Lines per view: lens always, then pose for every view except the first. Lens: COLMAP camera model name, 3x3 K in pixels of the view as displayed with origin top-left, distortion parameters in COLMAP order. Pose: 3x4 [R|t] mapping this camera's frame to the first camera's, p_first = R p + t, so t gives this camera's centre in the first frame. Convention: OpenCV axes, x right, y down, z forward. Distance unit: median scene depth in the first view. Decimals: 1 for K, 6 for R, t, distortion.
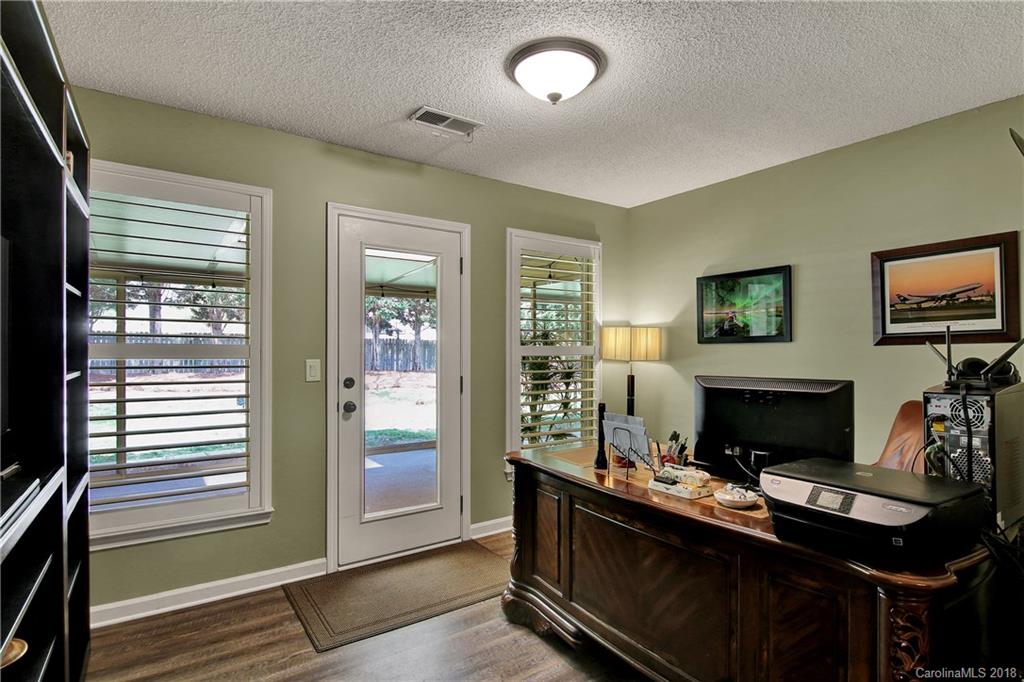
lens RADIAL K [[528.6, 0, 511.9], [0, 528.6, 344.1], [0, 0, 1]] dist [-0.017794, -0.004599]
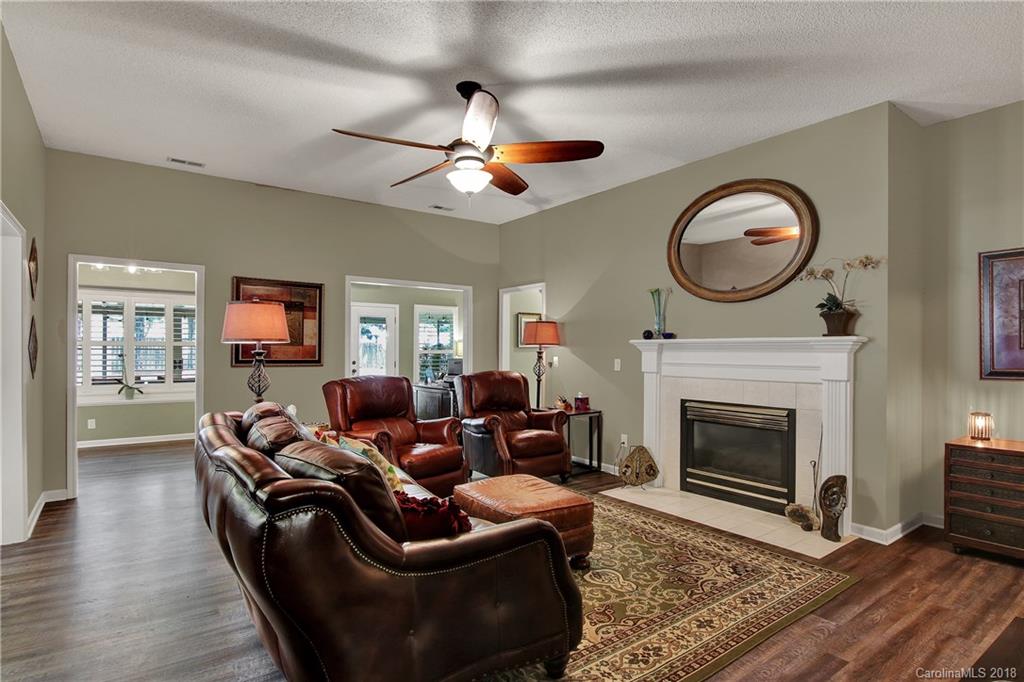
lens RADIAL K [[528.6, 0, 514.1], [0, 528.6, 343.7], [0, 0, 1]] dist [-0.017794, -0.004599]
pose [[0.999249, 0.002480, 0.038670, 0.098036], [-0.002281, 0.999984, -0.005179, -0.004638], [-0.038682, 0.005087, 0.999239, -0.410866]]
